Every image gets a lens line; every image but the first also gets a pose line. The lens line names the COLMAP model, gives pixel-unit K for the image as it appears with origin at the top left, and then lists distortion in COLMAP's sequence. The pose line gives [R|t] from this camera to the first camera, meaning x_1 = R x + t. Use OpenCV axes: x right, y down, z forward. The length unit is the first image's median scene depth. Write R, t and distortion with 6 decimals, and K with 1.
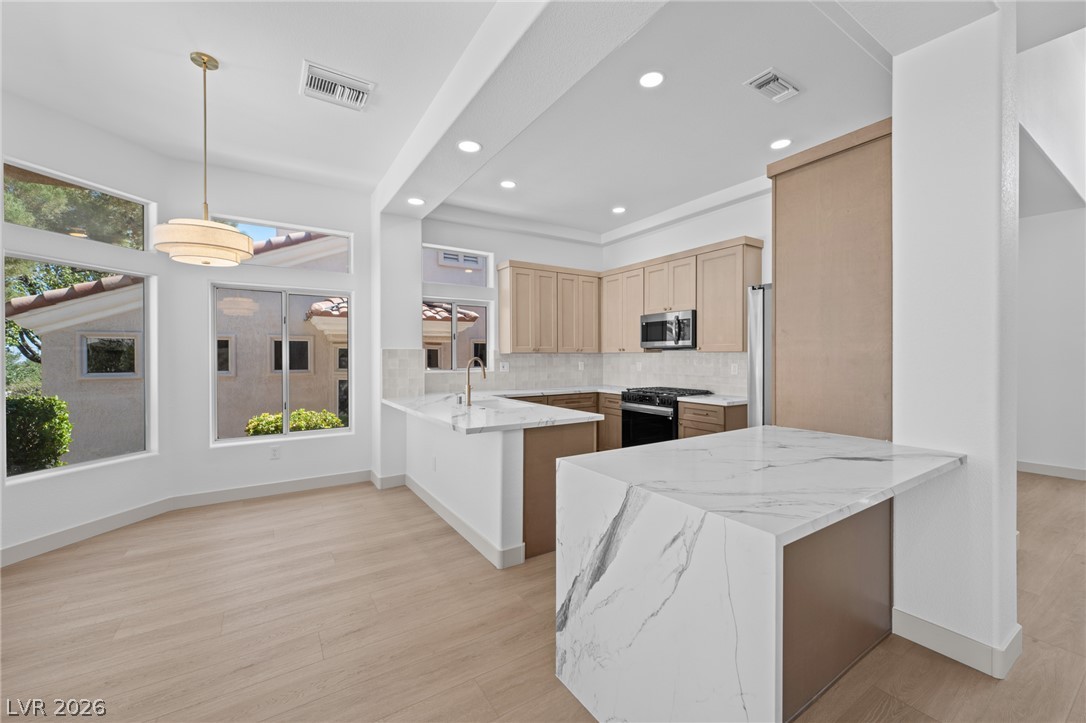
lens RADIAL K [[431.1, 0, 545.8], [0, 431.1, 357.8], [0, 0, 1]] dist [0.002408, 0.000025]
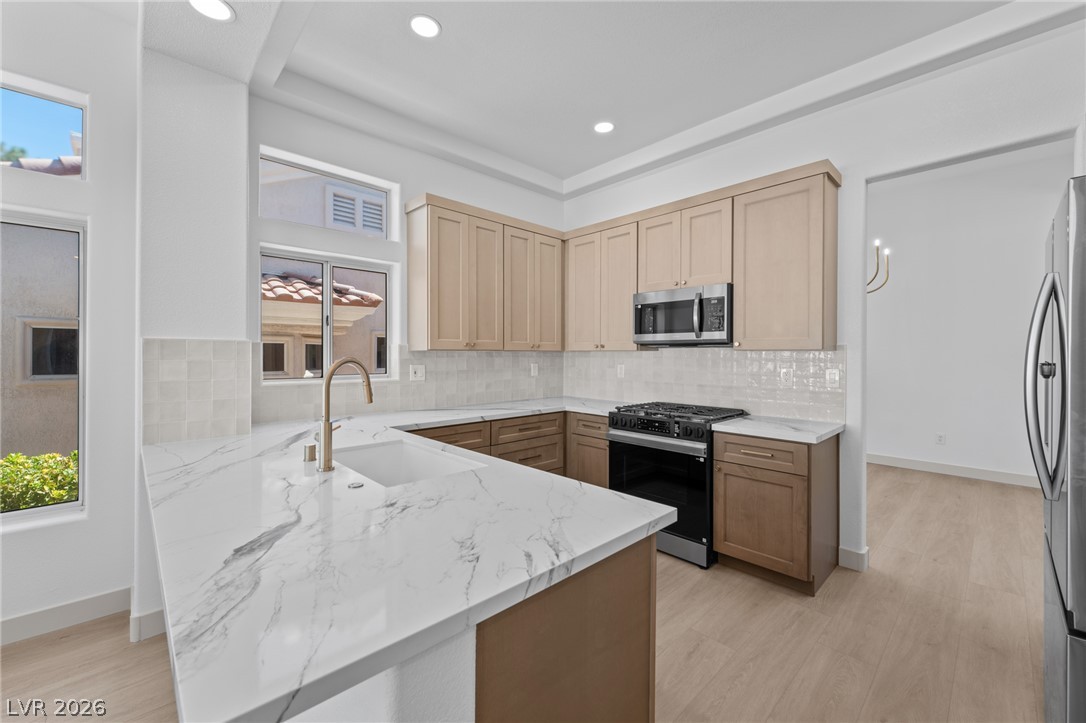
lens RADIAL K [[431.1, 0, 545.8], [0, 431.1, 357.8], [0, 0, 1]] dist [0.002408, 0.000025]
pose [[0.982351, 0.004241, 0.186997, -0.032575], [-0.004814, 0.999985, 0.002610, -0.002351], [-0.186983, -0.003464, 0.982357, 0.379981]]
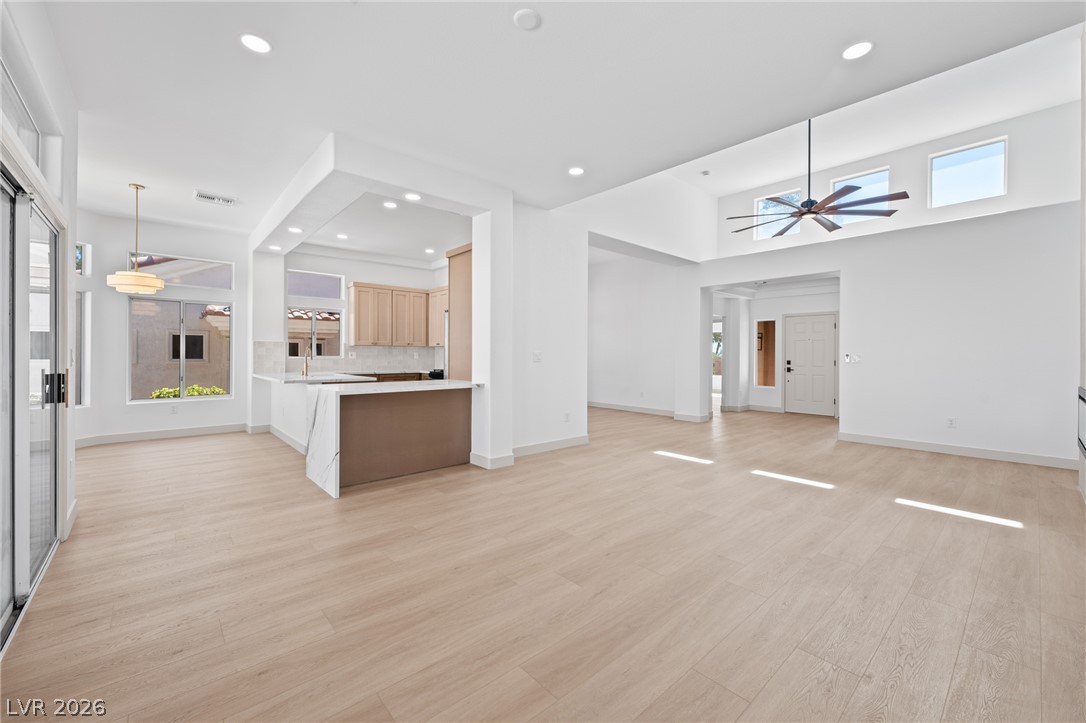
lens RADIAL K [[435.9, 0, 543.3], [0, 435.9, 353.7], [0, 0, 1]] dist [0.001646, 0.000446]
pose [[0.989112, 0.007010, 0.146995, 0.331700], [-0.006153, 0.999961, -0.006285, 0.022478], [-0.147033, 0.005312, 0.989117, -0.548339]]
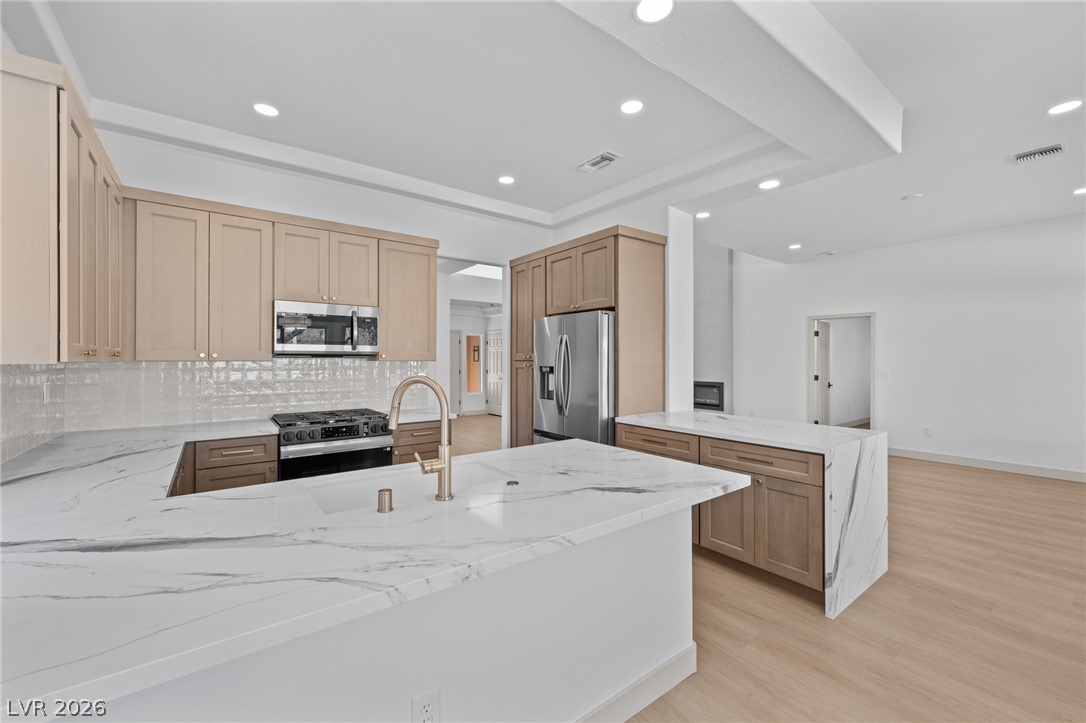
lens RADIAL K [[439.6, 0, 540.1], [0, 439.6, 356.8], [0, 0, 1]] dist [0.000545, 0.000054]
pose [[-0.060994, 0.004951, 0.998126, -0.418565], [0.004983, 0.999977, -0.004655, -0.013397], [-0.998126, 0.004690, -0.061017, 0.662903]]
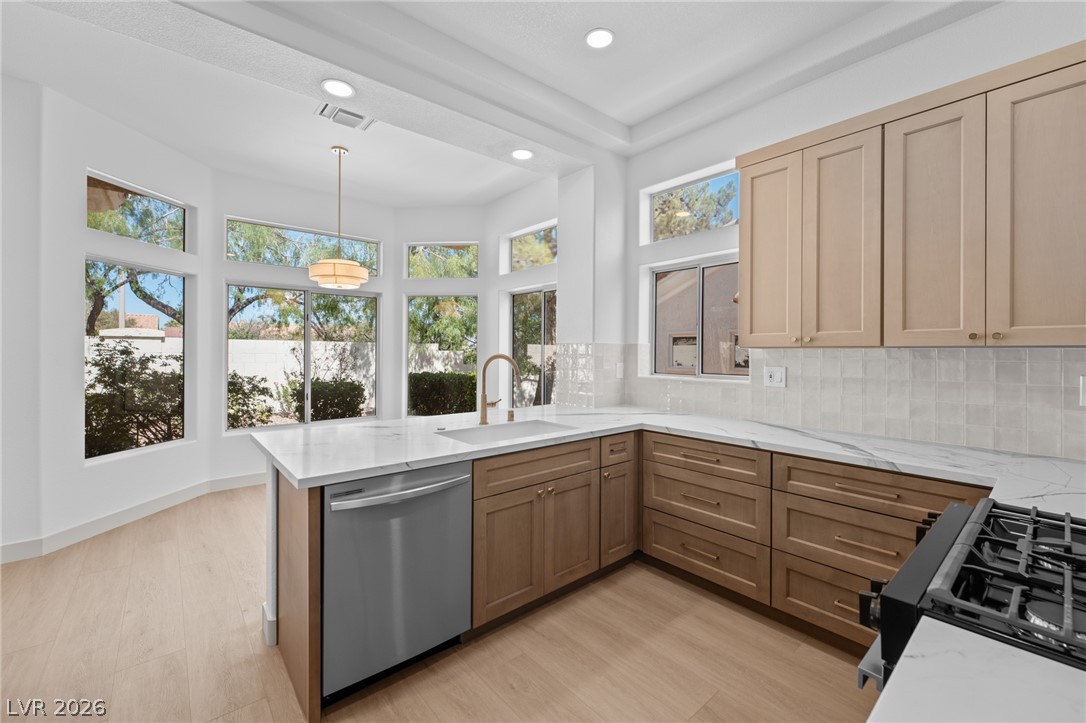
lens RADIAL K [[447.4, 0, 543.4], [0, 447.4, 352.2], [0, 0, 1]] dist [0.000661, 0.000063]
pose [[0.127892, 0.006316, -0.991768, 0.384057], [-0.012315, 0.999913, 0.004780, -0.005556], [0.991712, 0.011602, 0.127959, 0.708532]]
